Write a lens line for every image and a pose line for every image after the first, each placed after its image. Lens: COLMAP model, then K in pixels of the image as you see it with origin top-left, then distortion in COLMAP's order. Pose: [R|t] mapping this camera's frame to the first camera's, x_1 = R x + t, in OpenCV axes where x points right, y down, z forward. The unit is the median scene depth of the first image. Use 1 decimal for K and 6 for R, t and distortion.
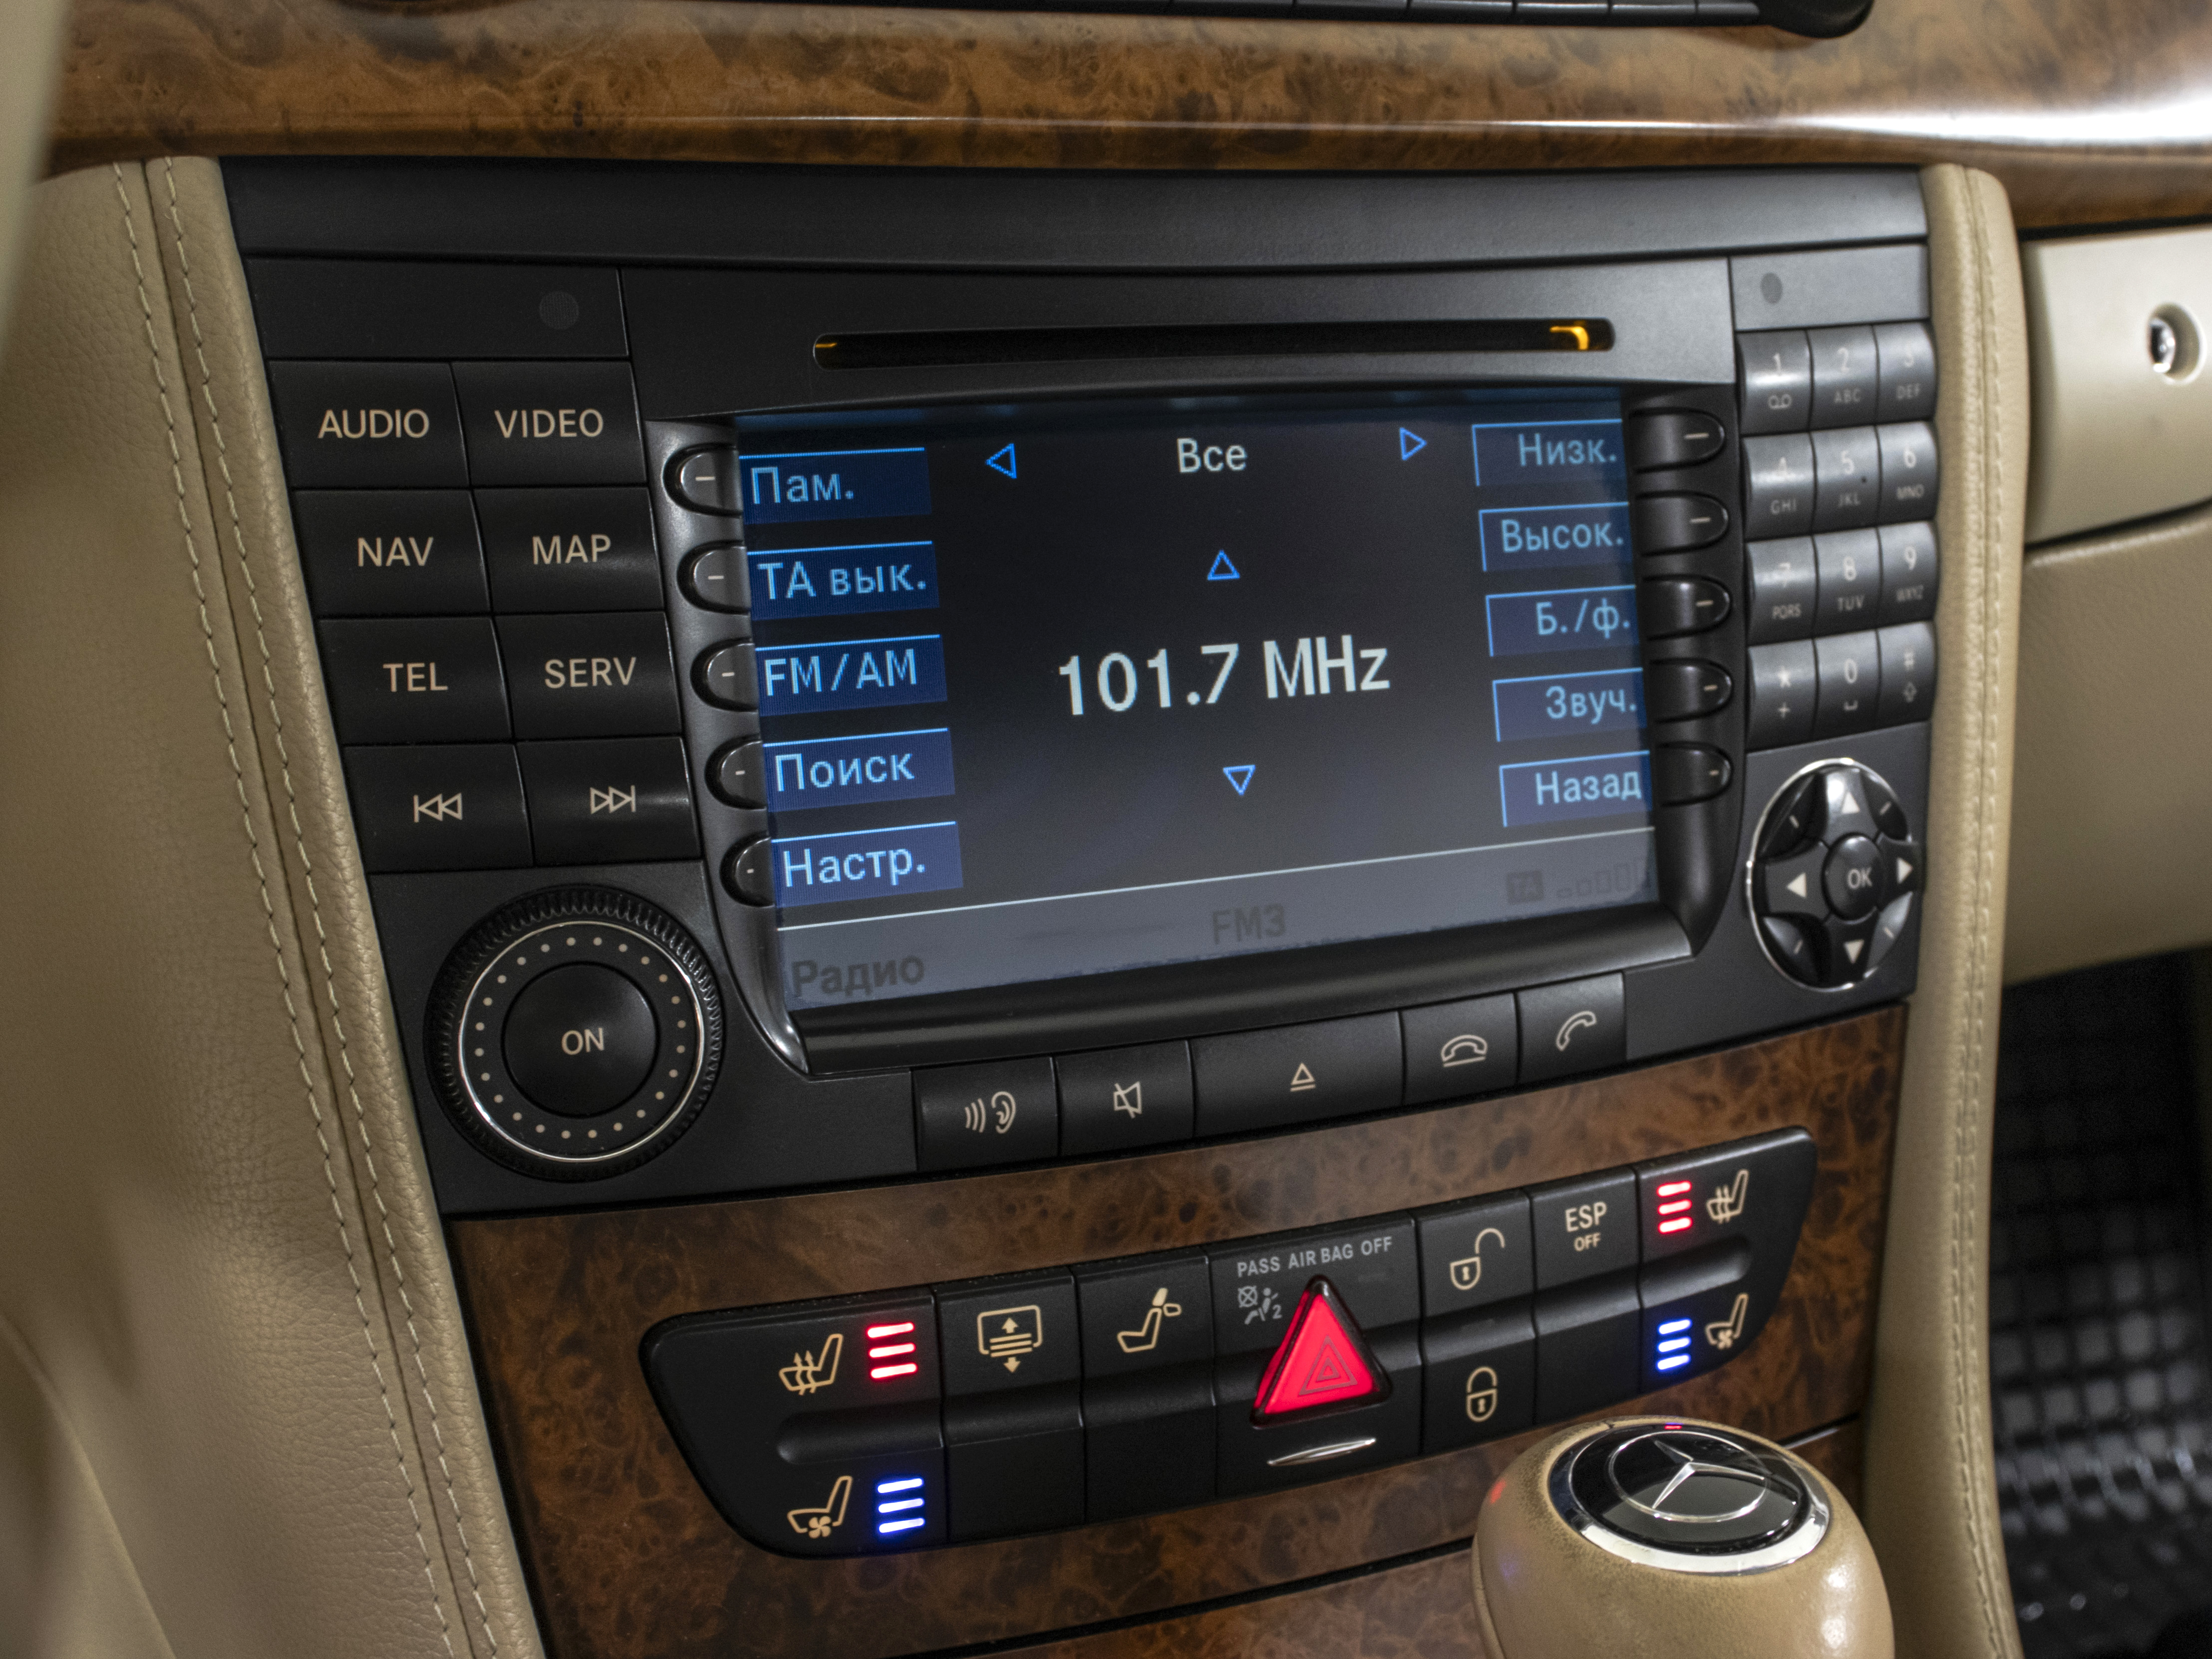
lens RADIAL K [[2853.5, 0, 1106.0], [0, 2853.5, 829.5], [0, 0, 1]] dist [-0.108487, 0.017792]
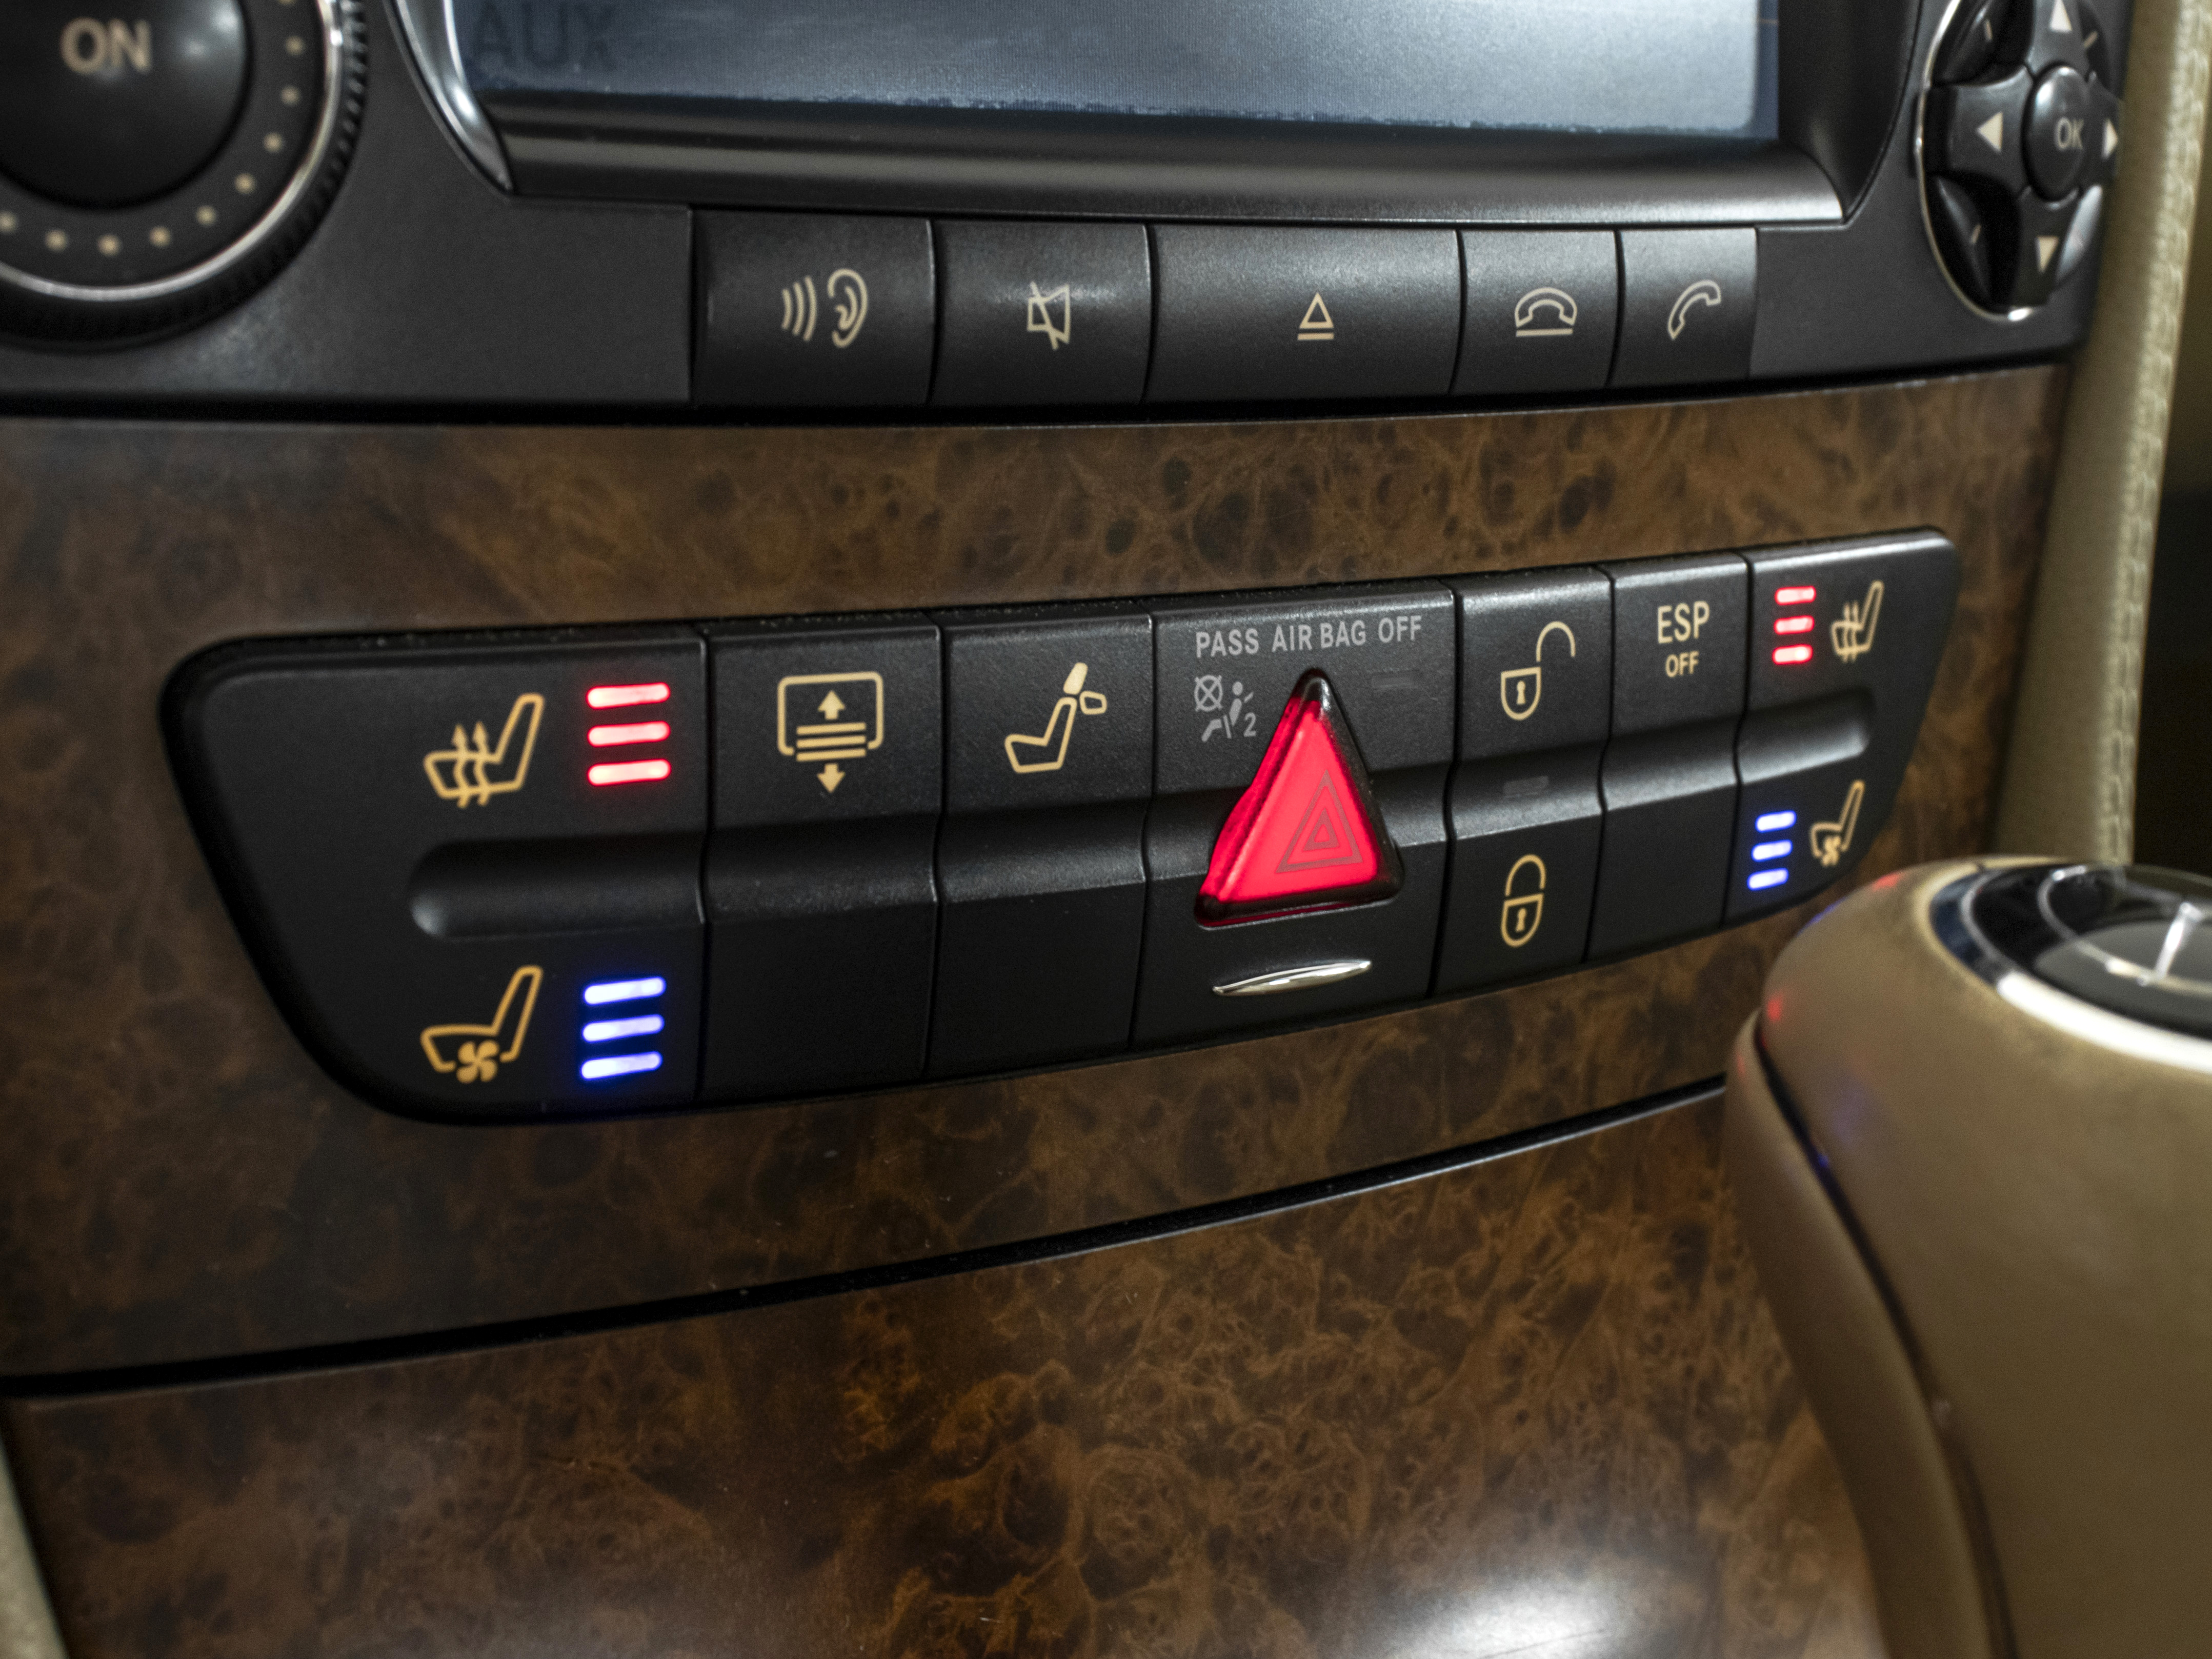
lens RADIAL K [[3453.9, 0, 1106.0], [0, 3453.9, 829.5], [0, 0, 1]] dist [-0.091133, 0.089122]
pose [[0.967517, 0.033722, 0.250546, -0.142941], [-0.052537, 0.996247, 0.068789, 0.143801], [-0.247286, -0.079718, 0.965658, 0.327796]]
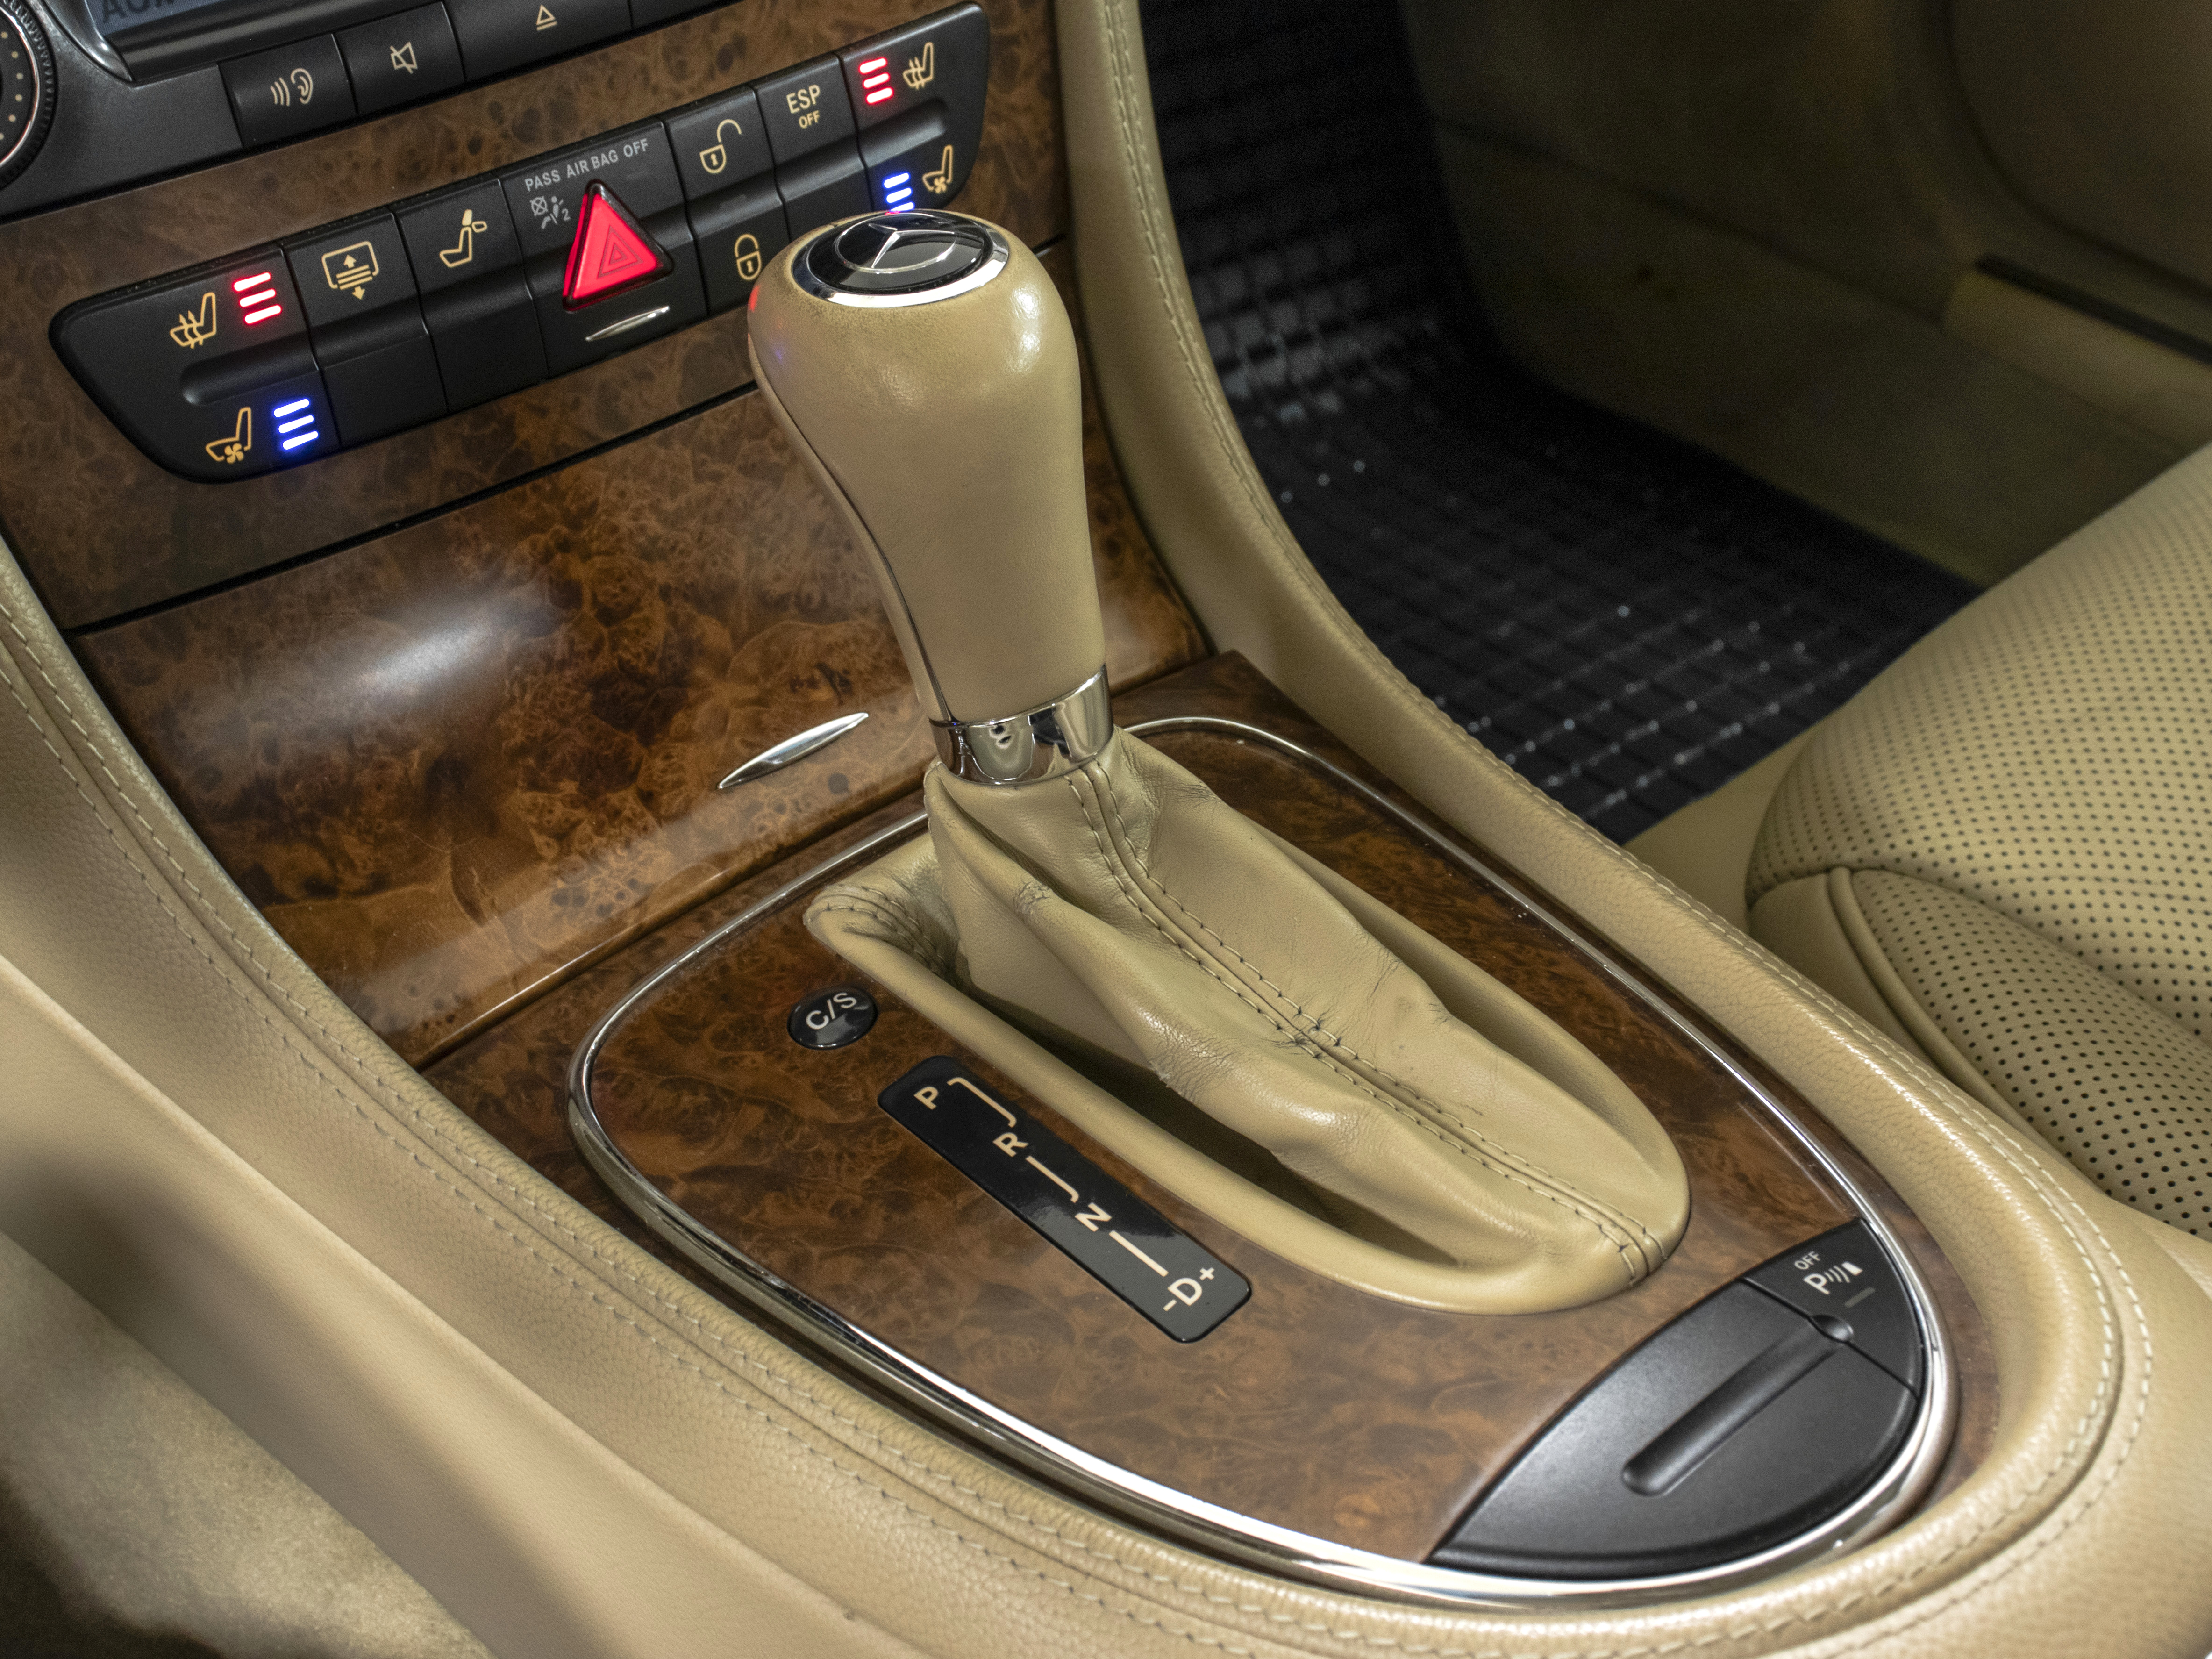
lens RADIAL K [[2916.5, 0, 1105.7], [0, 2916.5, 789.3], [0, 0, 1]] dist [-0.100037, 0.092594]
pose [[0.957560, -0.225668, 0.179312, 0.003318], [0.164327, 0.938519, 0.303609, 0.061245], [-0.236802, -0.261258, 0.935772, -0.286441]]
